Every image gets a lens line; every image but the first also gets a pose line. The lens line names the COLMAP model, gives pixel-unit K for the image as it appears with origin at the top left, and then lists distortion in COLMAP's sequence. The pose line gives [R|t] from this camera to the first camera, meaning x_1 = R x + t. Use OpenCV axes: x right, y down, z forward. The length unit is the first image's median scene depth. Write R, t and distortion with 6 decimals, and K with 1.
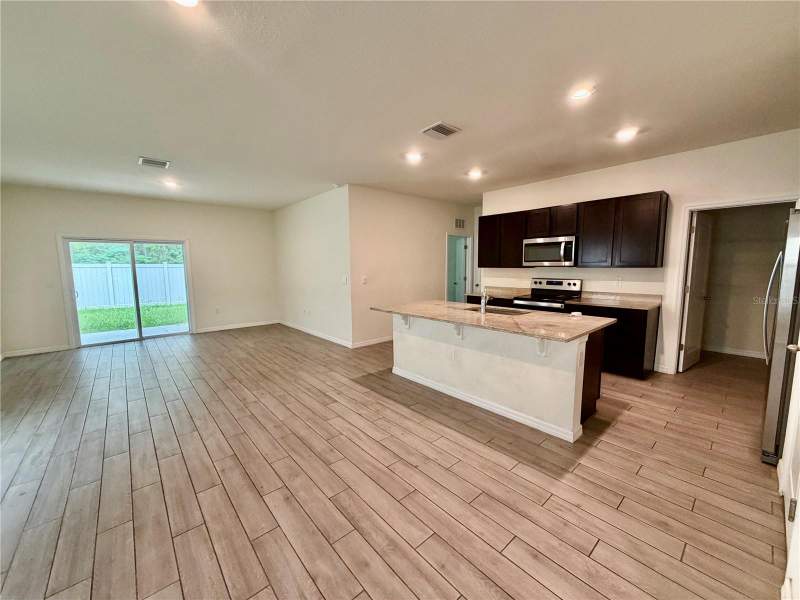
lens RADIAL K [[316.9, 0, 400.0], [0, 316.9, 300.0], [0, 0, 1]] dist [-0.001461, -0.000131]
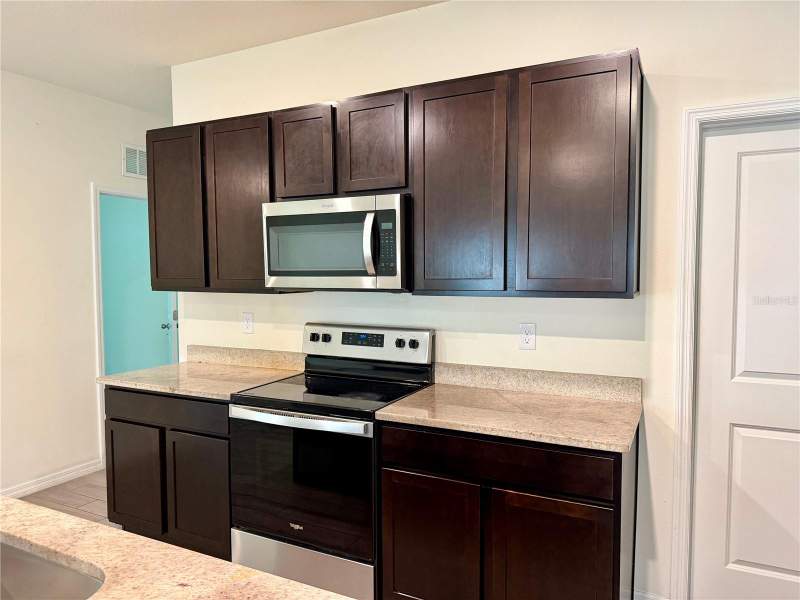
lens RADIAL K [[569.3, 0, 400.0], [0, 569.3, 300.0], [0, 0, 1]] dist [0.006200, 0.000797]
pose [[0.932181, -0.017510, 0.361569, 0.386332], [0.038725, 0.997921, -0.051510, -0.076821], [-0.359915, 0.062019, 0.930921, 0.540887]]
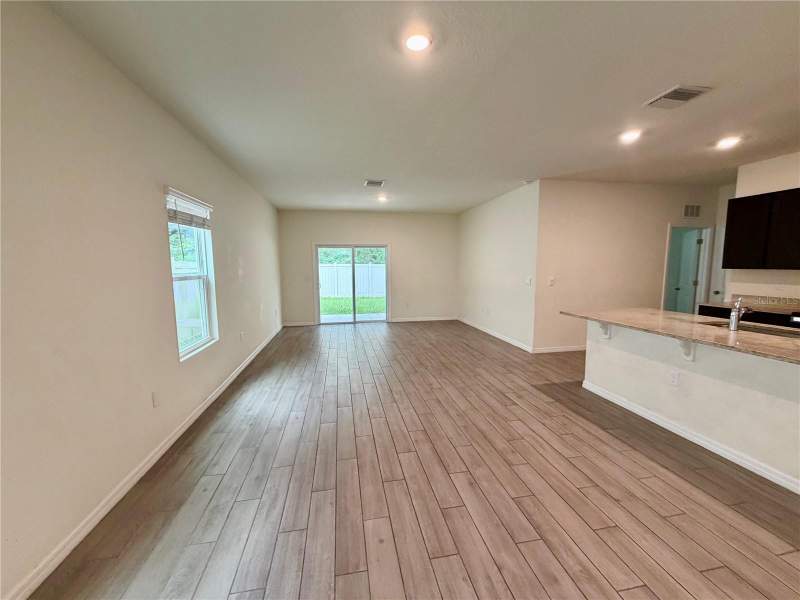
lens RADIAL K [[316.9, 0, 400.0], [0, 316.9, 300.0], [0, 0, 1]] dist [-0.001461, -0.000131]
pose [[0.858140, 0.057468, -0.510189, -0.026477], [-0.057364, 0.998226, 0.015954, 0.002937], [0.510201, 0.015575, 0.859914, -0.025298]]
